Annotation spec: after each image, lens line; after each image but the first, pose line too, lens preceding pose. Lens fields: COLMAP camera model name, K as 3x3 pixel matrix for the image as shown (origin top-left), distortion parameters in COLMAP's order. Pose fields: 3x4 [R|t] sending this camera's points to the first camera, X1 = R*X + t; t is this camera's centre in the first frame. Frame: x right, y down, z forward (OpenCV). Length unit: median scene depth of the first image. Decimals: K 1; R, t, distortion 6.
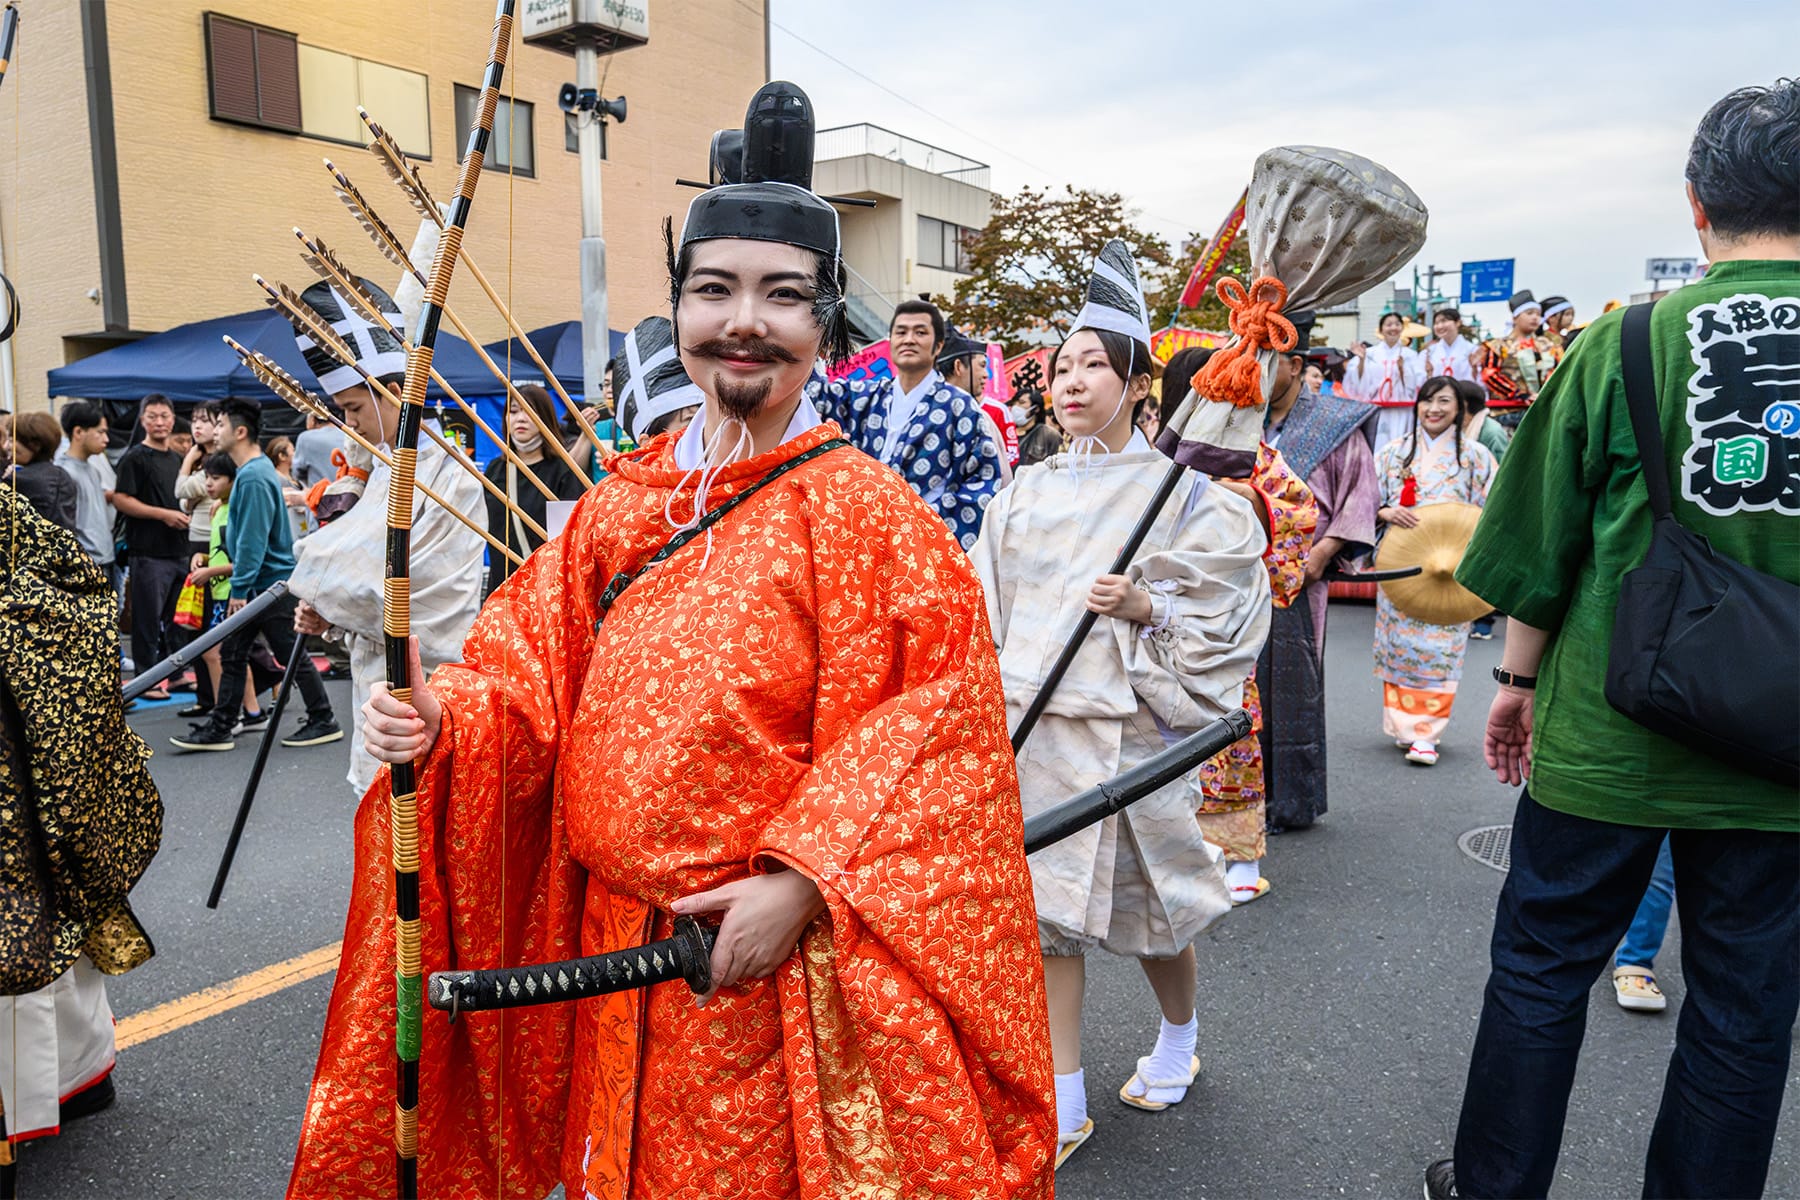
lens RADIAL K [[1360.7, 0, 900.0], [0, 1360.7, 600.0], [0, 0, 1]] dist [-0.003478, -0.001172]
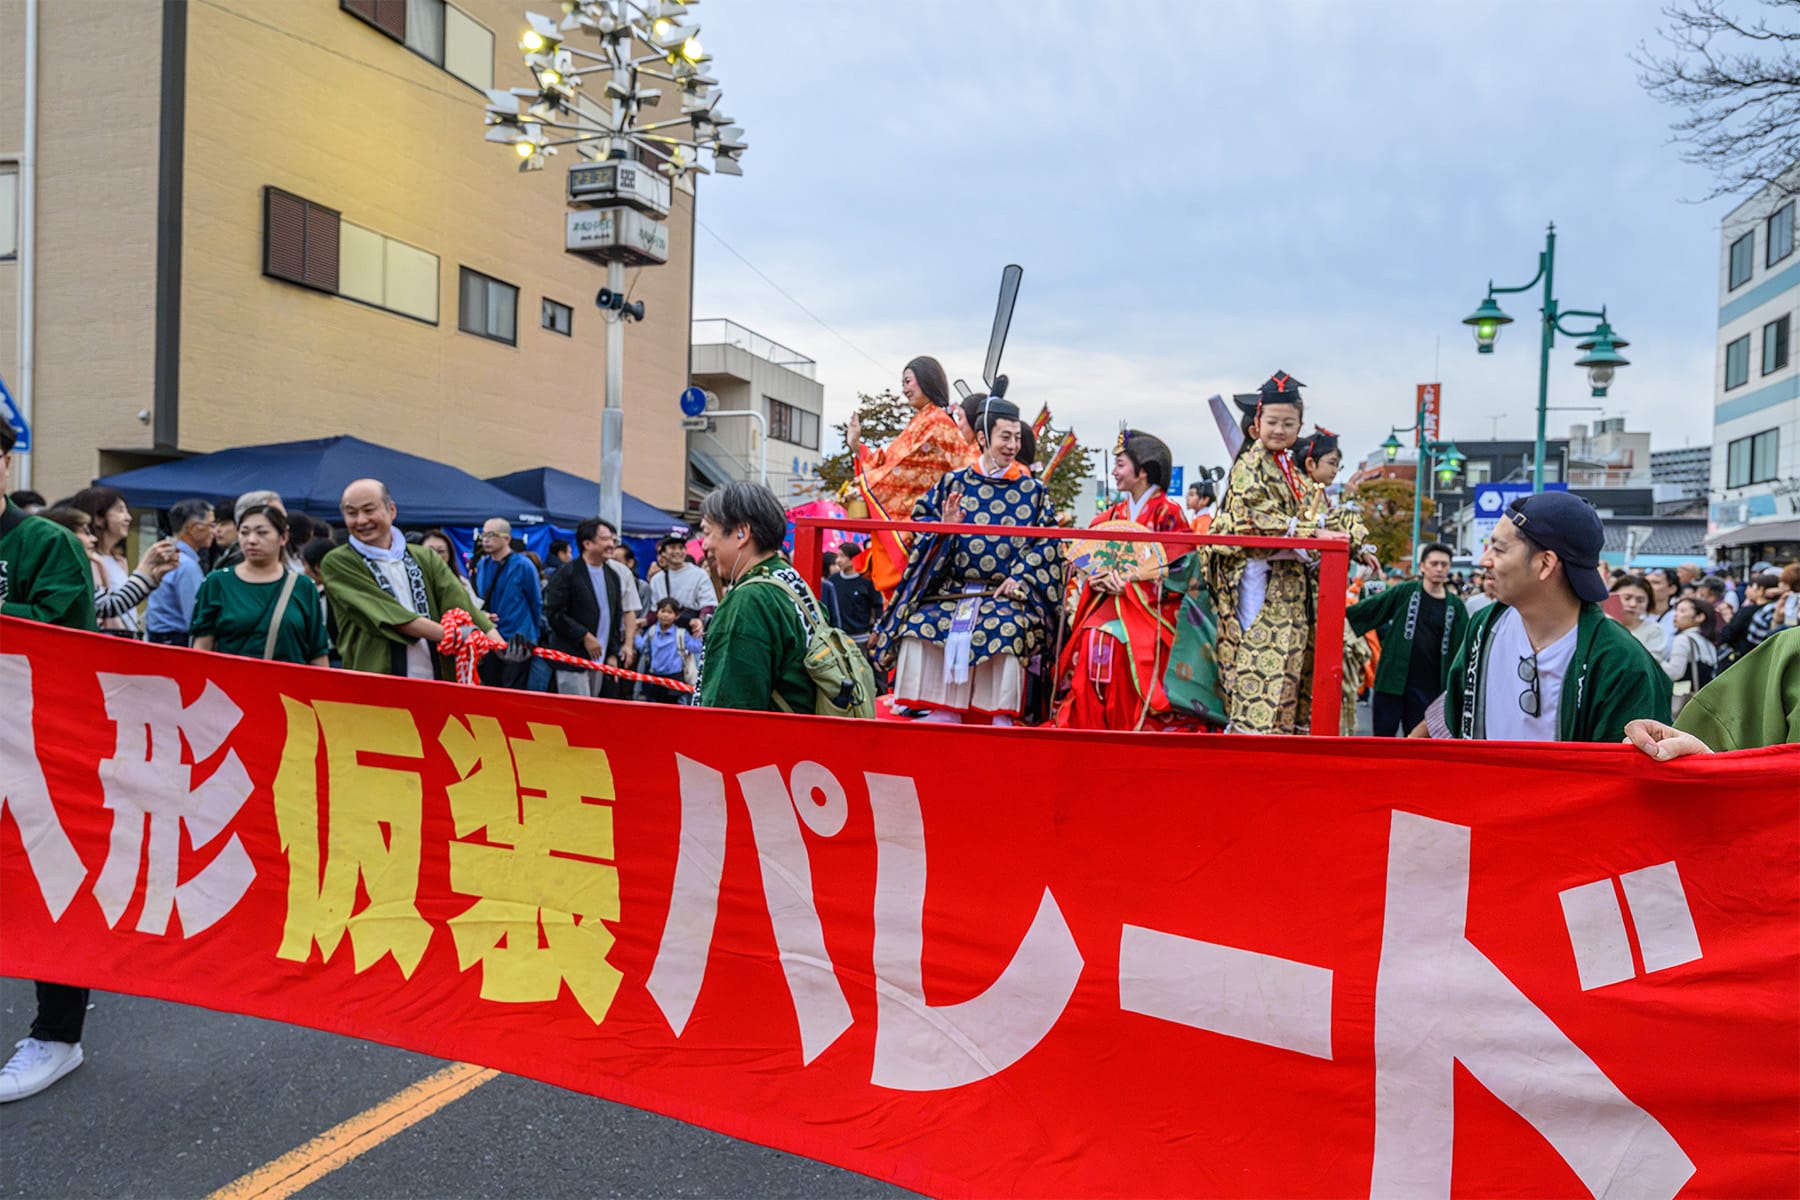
lens RADIAL K [[1360.7, 0, 900.0], [0, 1360.7, 600.0], [0, 0, 1]] dist [-0.003478, -0.001172]
pose [[0.943306, 0.043178, 0.329103, -0.362396], [-0.009319, 0.994557, -0.103774, 0.035724], [-0.331792, 0.094824, 0.938575, -0.236864]]
